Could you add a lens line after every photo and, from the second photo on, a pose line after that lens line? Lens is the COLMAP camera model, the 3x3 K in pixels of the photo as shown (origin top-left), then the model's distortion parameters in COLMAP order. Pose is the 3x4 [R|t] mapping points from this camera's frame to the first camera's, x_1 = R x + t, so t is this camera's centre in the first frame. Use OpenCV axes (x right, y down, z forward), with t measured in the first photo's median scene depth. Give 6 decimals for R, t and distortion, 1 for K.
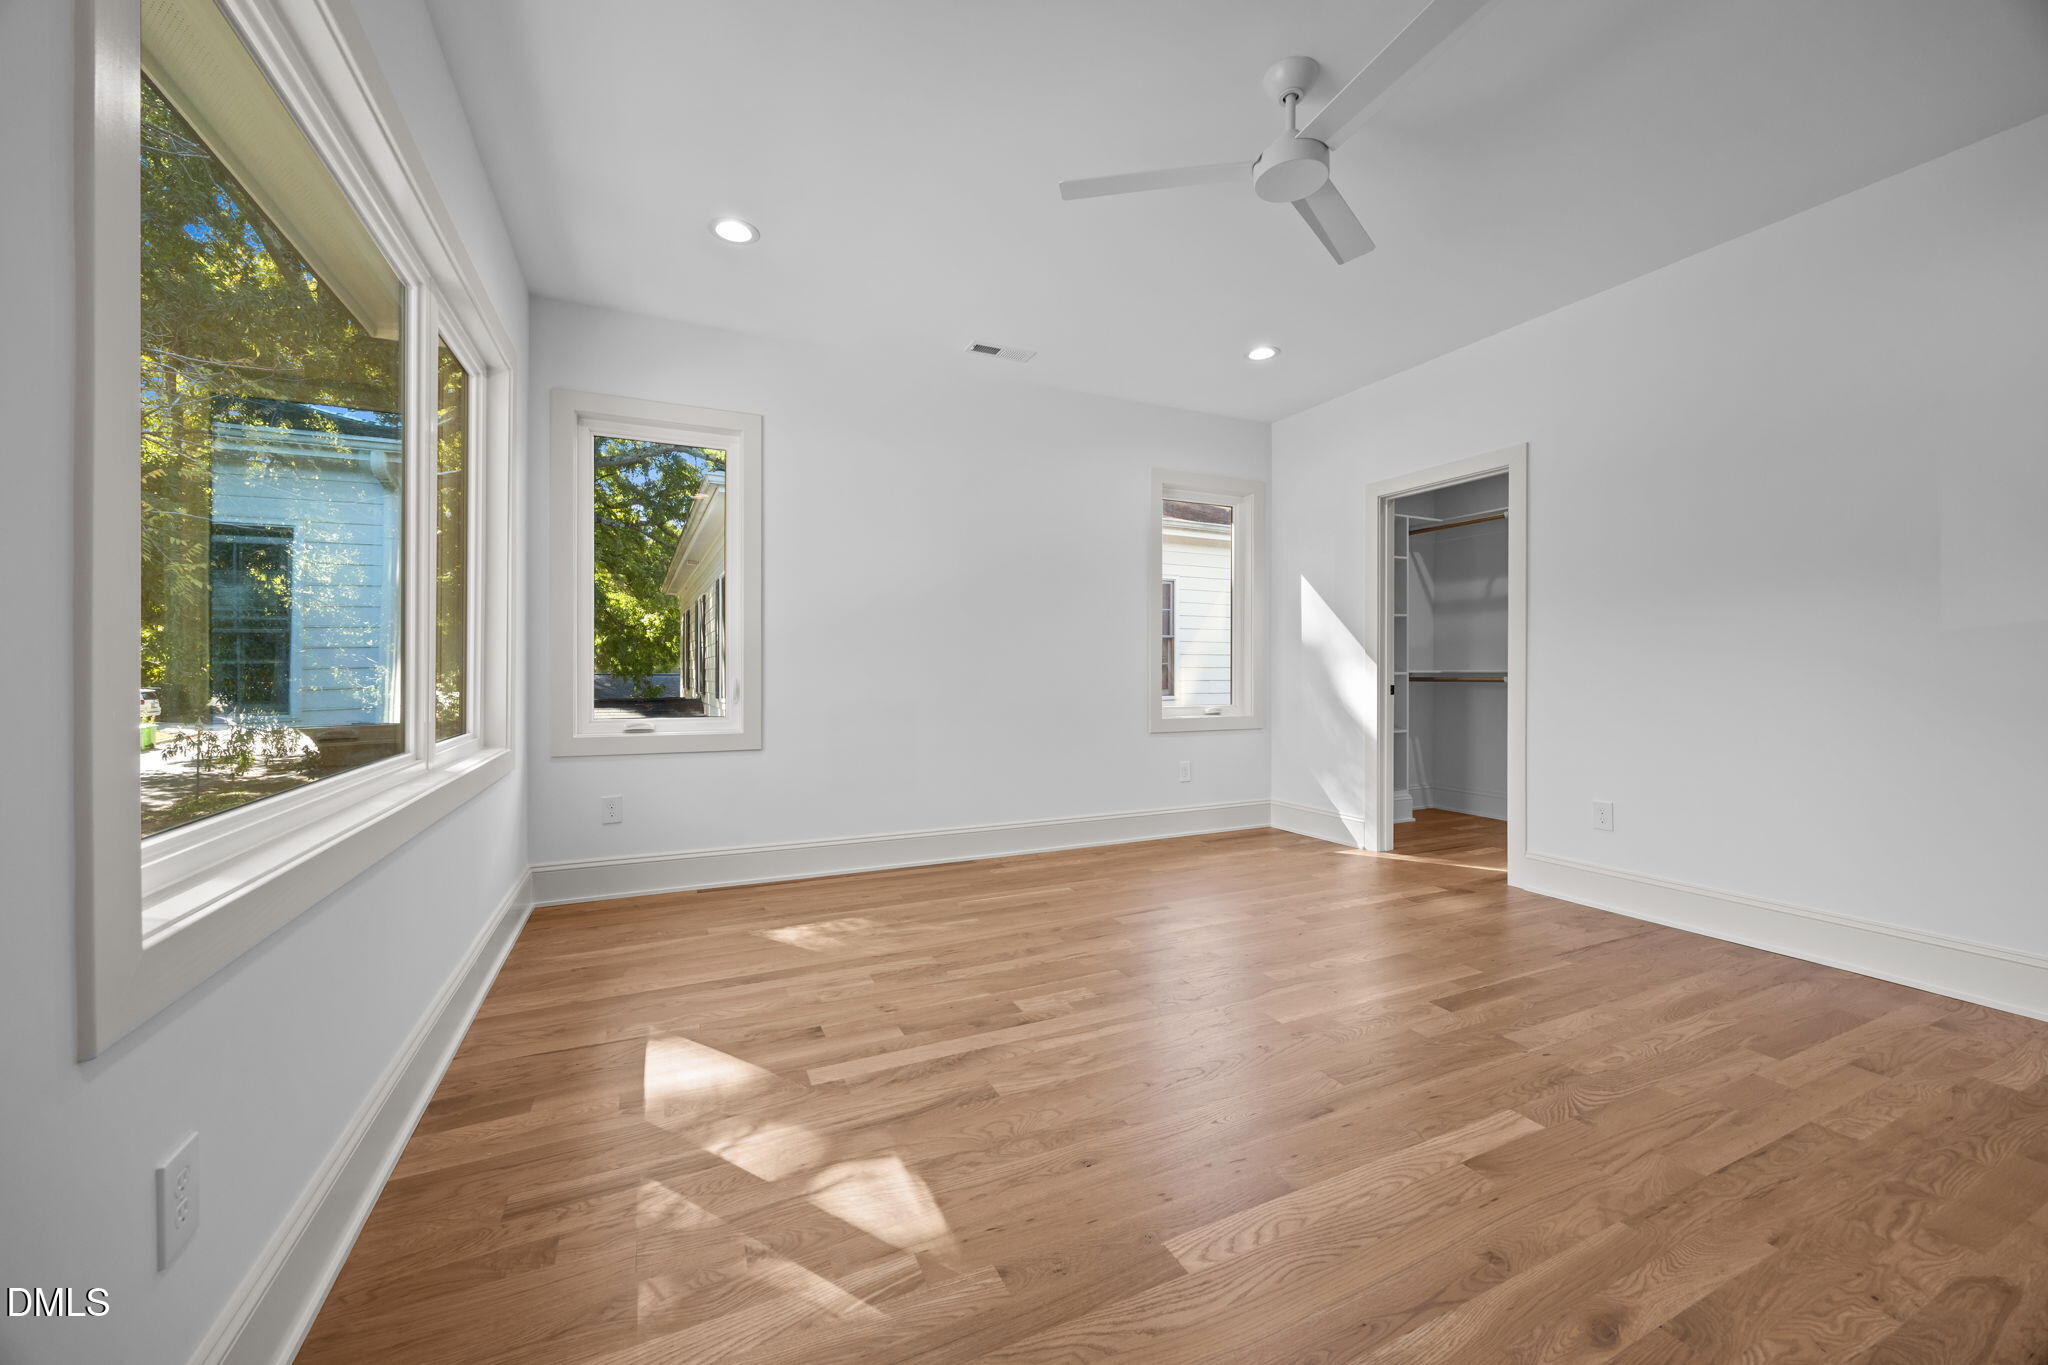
lens RADIAL K [[786.1, 0, 1026.5], [0, 786.1, 672.7], [0, 0, 1]] dist [-0.005238, 0.000992]
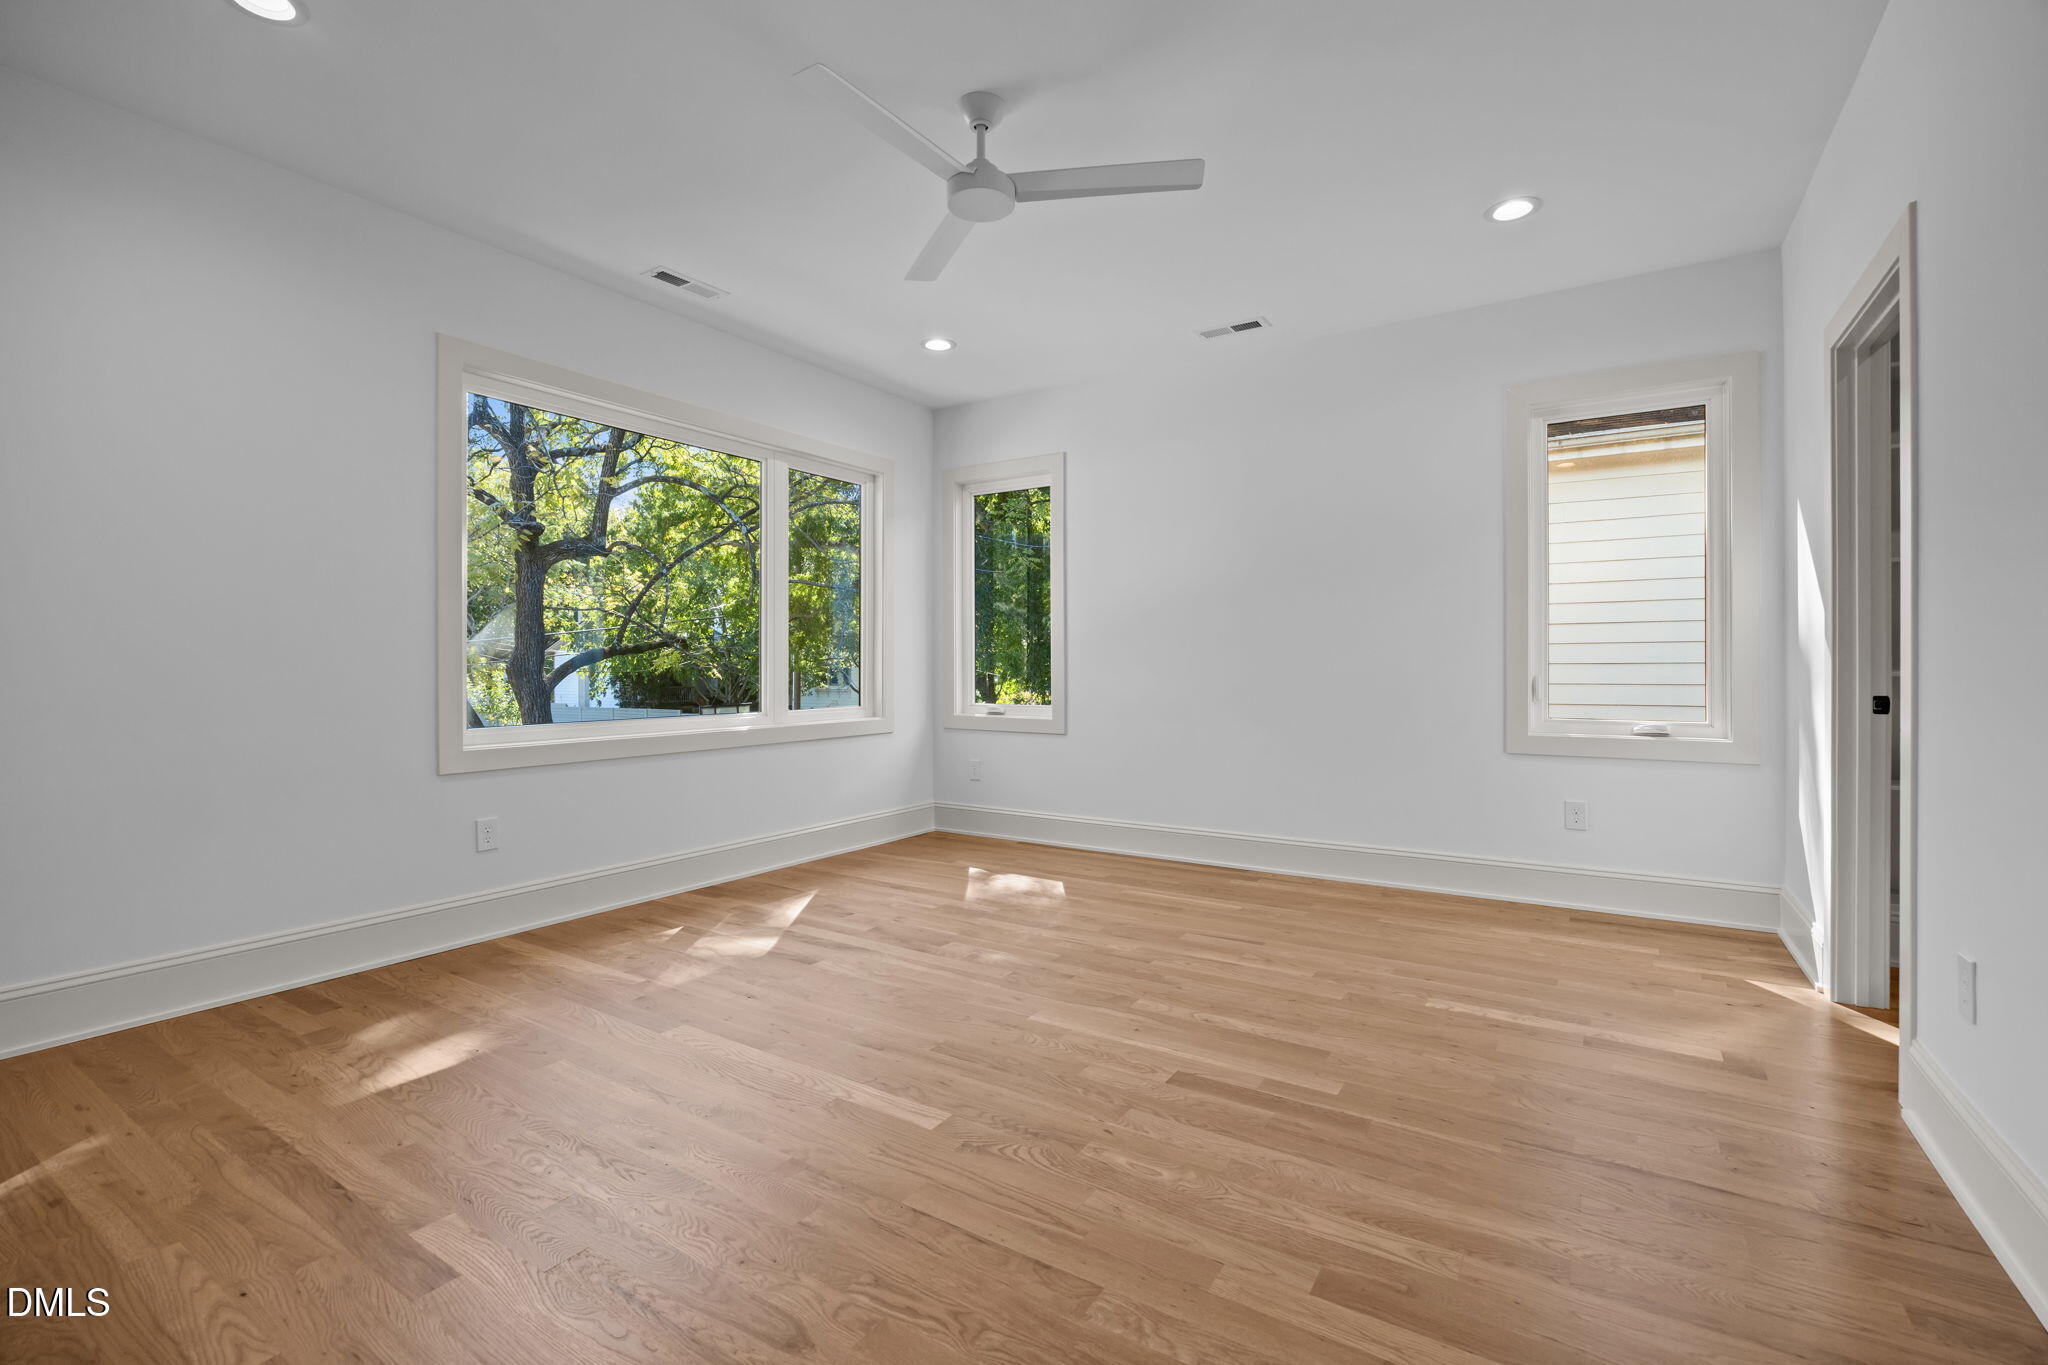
lens RADIAL K [[896.4, 0, 1020.1], [0, 896.4, 672.6], [0, 0, 1]] dist [-0.021262, -0.000049]
pose [[0.526166, 0.005489, -0.850364, 1.186867], [-0.002023, 0.999984, 0.005203, -0.003451], [0.850380, -0.001017, 0.526169, 0.355322]]
